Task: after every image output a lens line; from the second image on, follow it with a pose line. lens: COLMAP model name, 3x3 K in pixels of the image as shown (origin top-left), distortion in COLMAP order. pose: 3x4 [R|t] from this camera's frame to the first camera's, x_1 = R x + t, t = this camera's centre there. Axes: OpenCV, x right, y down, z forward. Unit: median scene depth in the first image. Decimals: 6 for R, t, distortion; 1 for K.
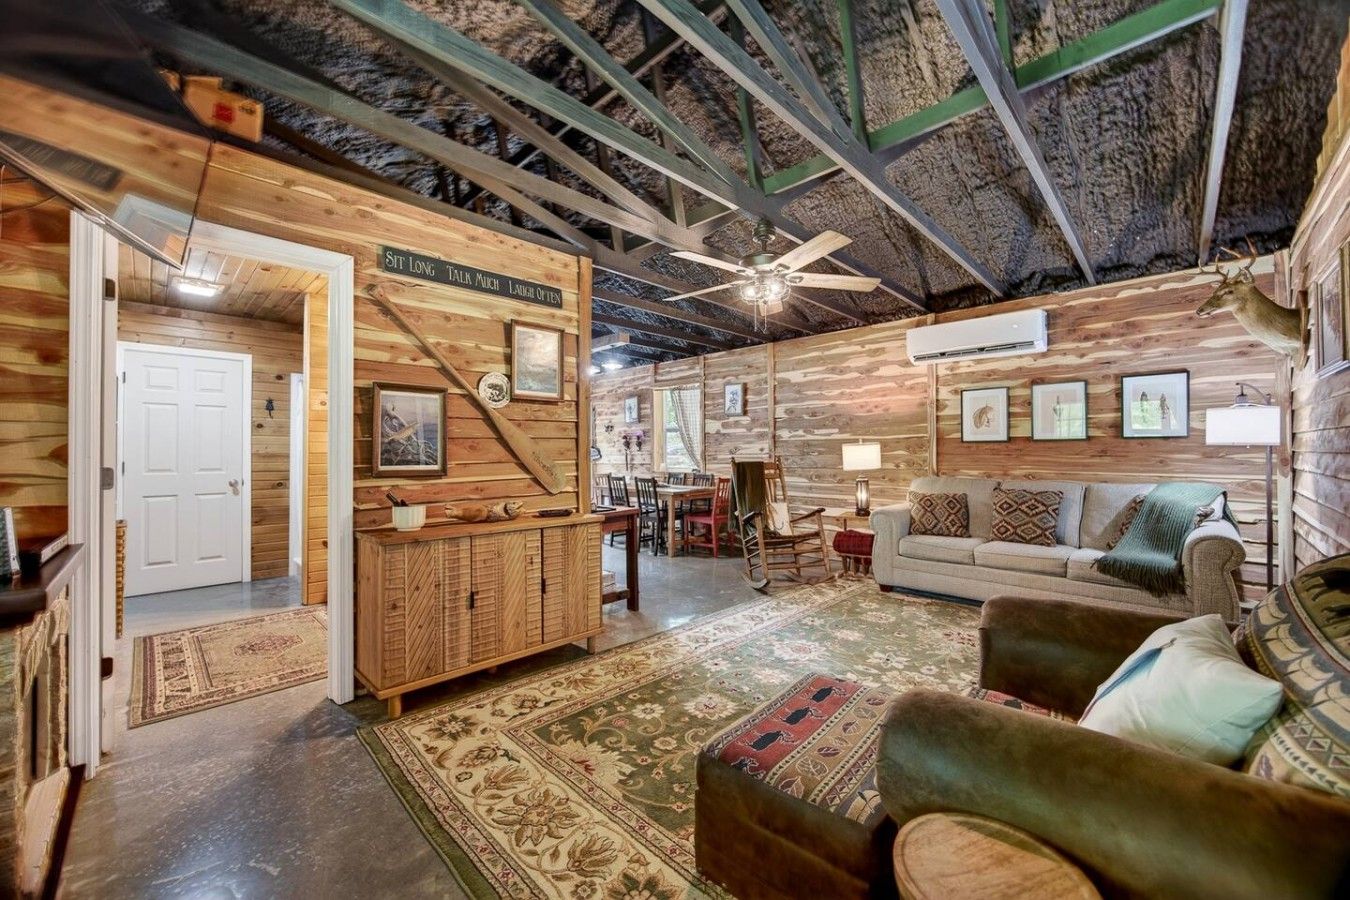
lens RADIAL K [[529.7, 0, 677.3], [0, 529.7, 447.8], [0, 0, 1]] dist [-0.002766, 0.000079]
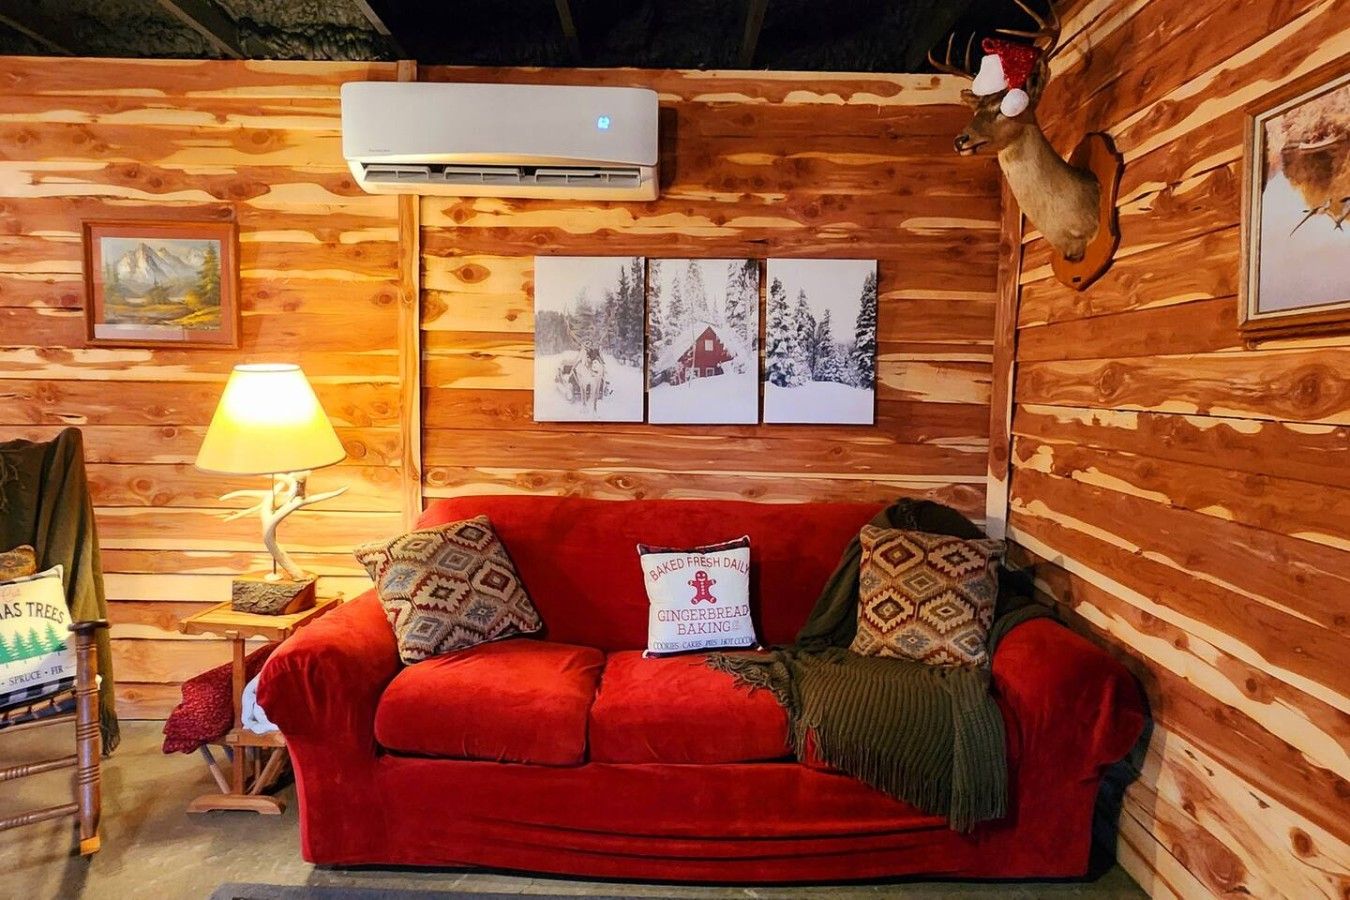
lens RADIAL K [[764.6, 0, 675.2], [0, 764.6, 442.2], [0, 0, 1]] dist [-0.003666, -0.000328]
pose [[0.713601, -0.041121, 0.699344, 0.231159], [-0.026639, 0.995961, 0.085743, -0.033071], [-0.700045, -0.079816, 0.709624, 0.472496]]
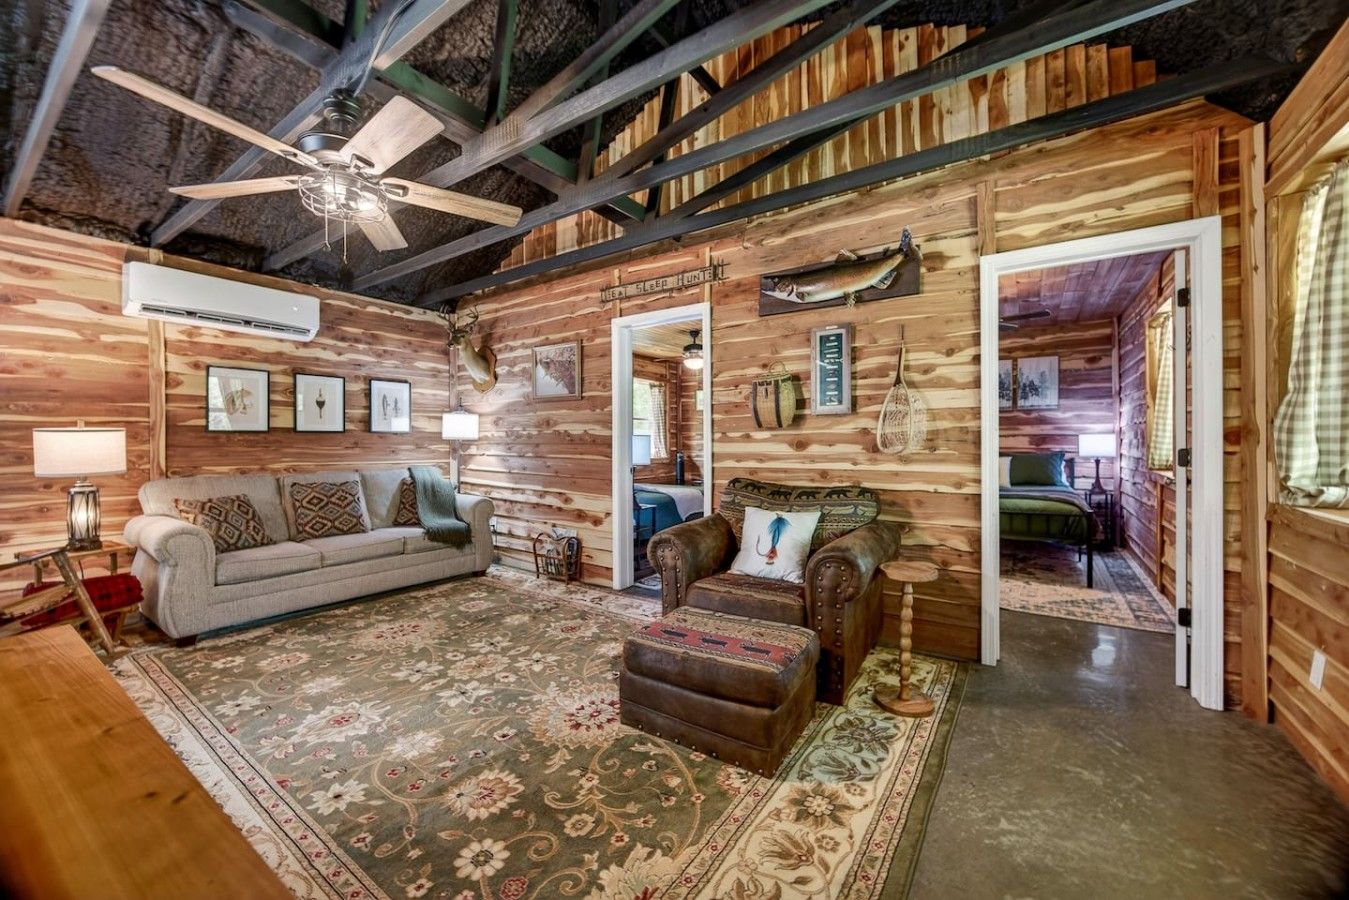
lens RADIAL K [[529.3, 0, 676.8], [0, 529.3, 447.8], [0, 0, 1]] dist [-0.002766, 0.000079]
pose [[-0.178247, -0.003568, 0.983979, -0.356717], [-0.004608, 0.999985, 0.002791, 0.008294], [-0.983975, -0.004037, -0.178261, 0.453406]]
